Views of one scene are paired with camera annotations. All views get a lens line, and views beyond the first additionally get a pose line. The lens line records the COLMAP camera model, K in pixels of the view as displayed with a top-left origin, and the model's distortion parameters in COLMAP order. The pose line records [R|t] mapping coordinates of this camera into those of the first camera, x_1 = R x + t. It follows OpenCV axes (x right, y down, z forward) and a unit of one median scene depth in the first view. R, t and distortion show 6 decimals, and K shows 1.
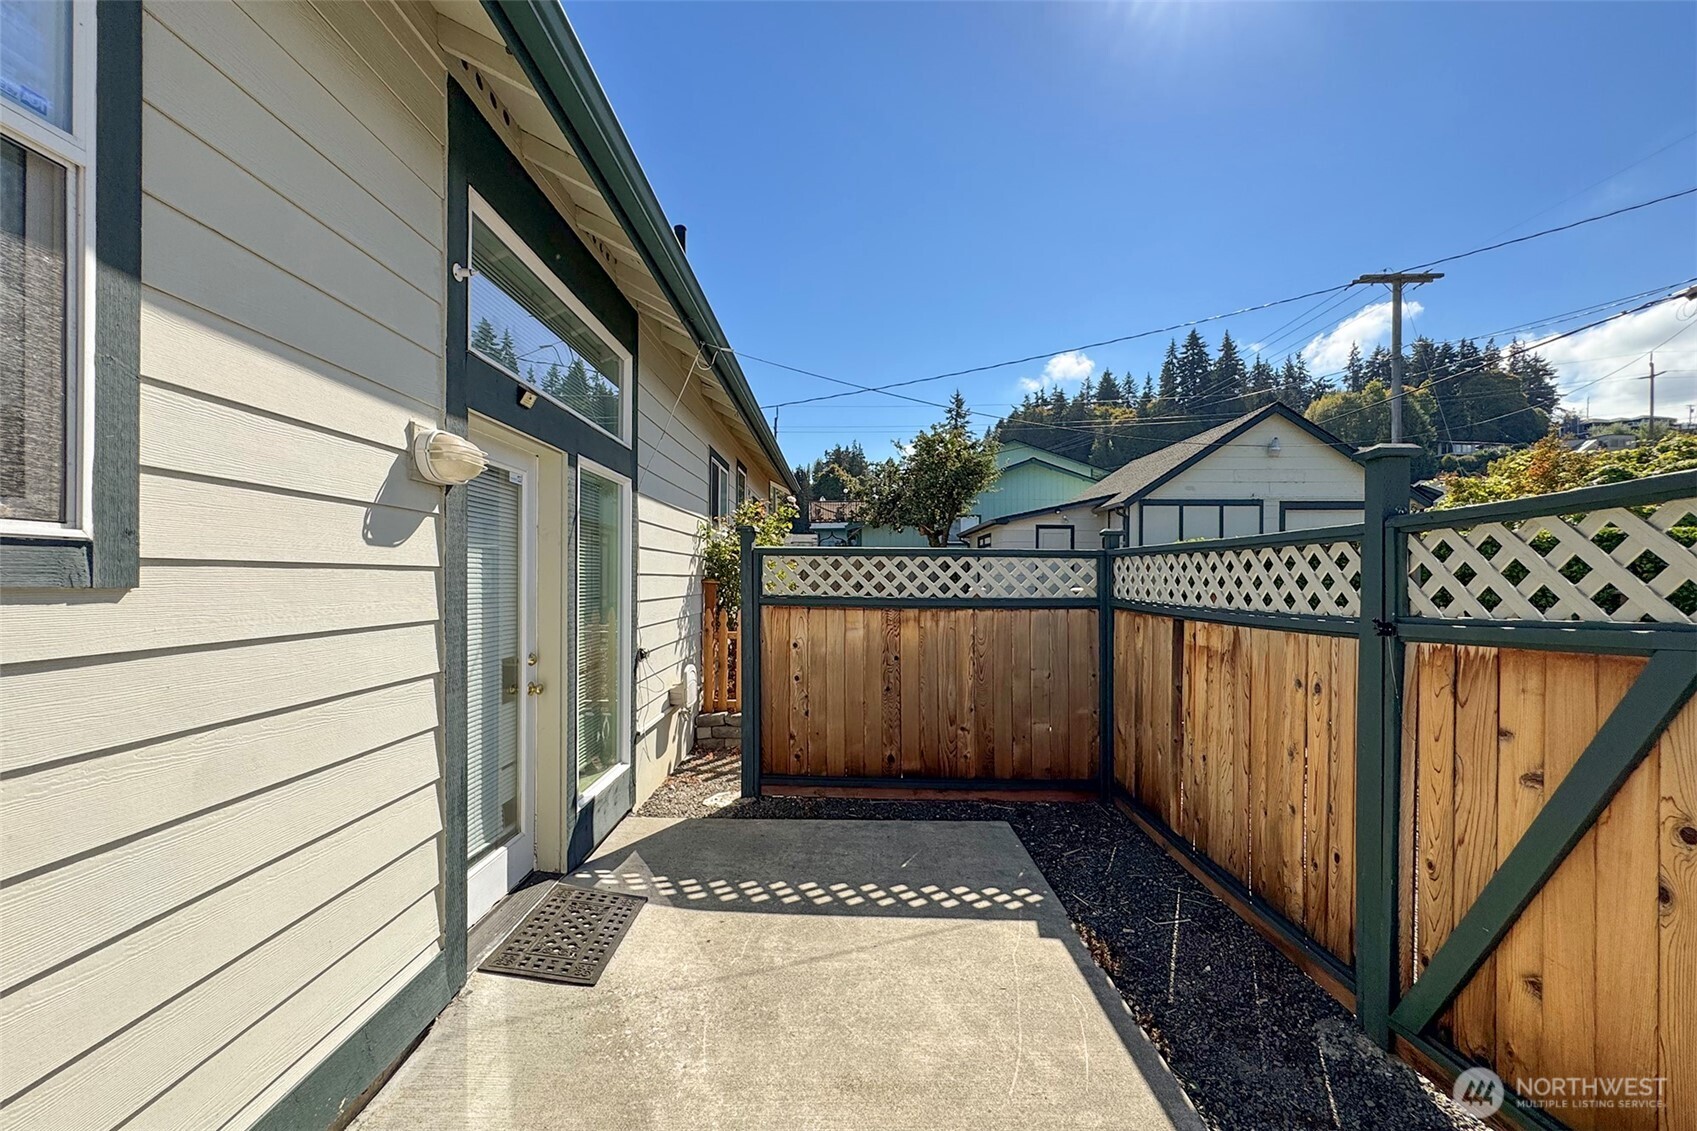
lens RADIAL K [[733.1, 0, 883.7], [0, 733.1, 584.5], [0, 0, 1]] dist [-0.000082, -0.000050]
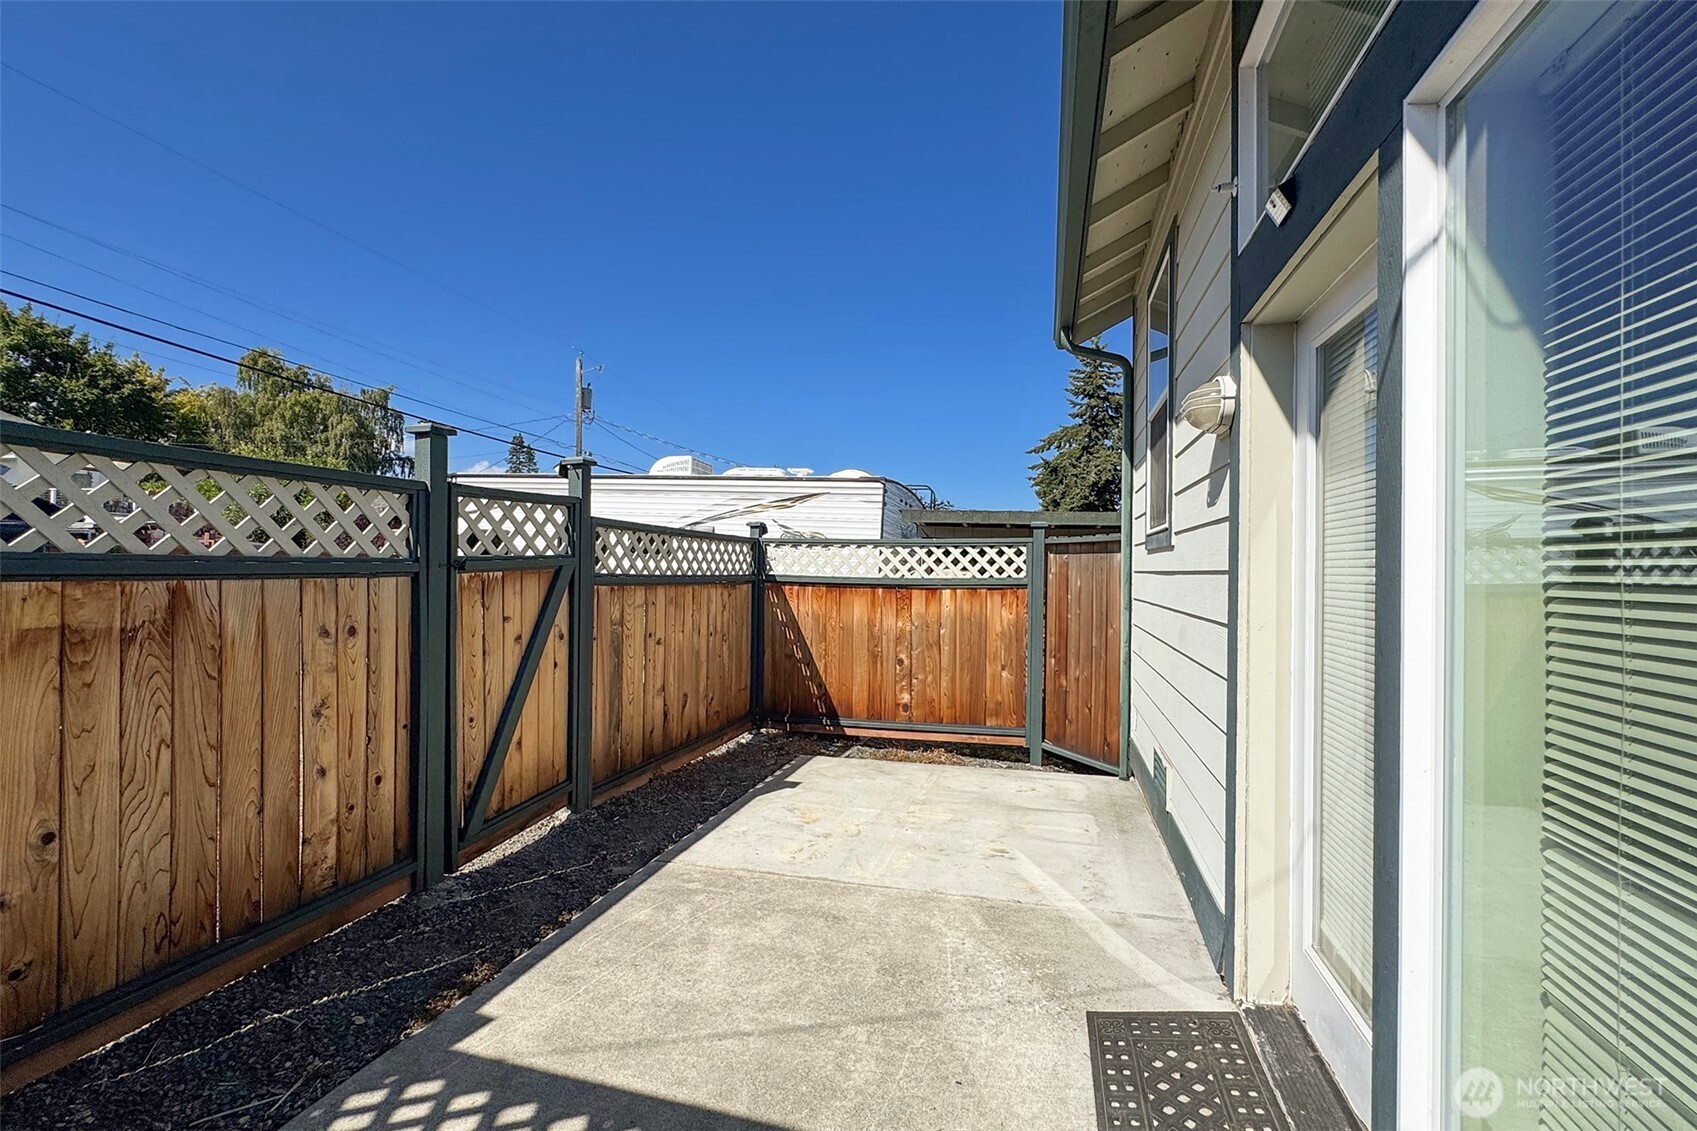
lens RADIAL K [[688.6, 0, 848.5], [0, 688.6, 565.5], [0, 0, 1]] dist [0.000069, 0.000006]
pose [[-0.948522, -0.013675, 0.316415, -0.287537], [-0.013508, 0.999905, 0.002723, 0.033117], [-0.316422, -0.001692, -0.948617, 1.388712]]
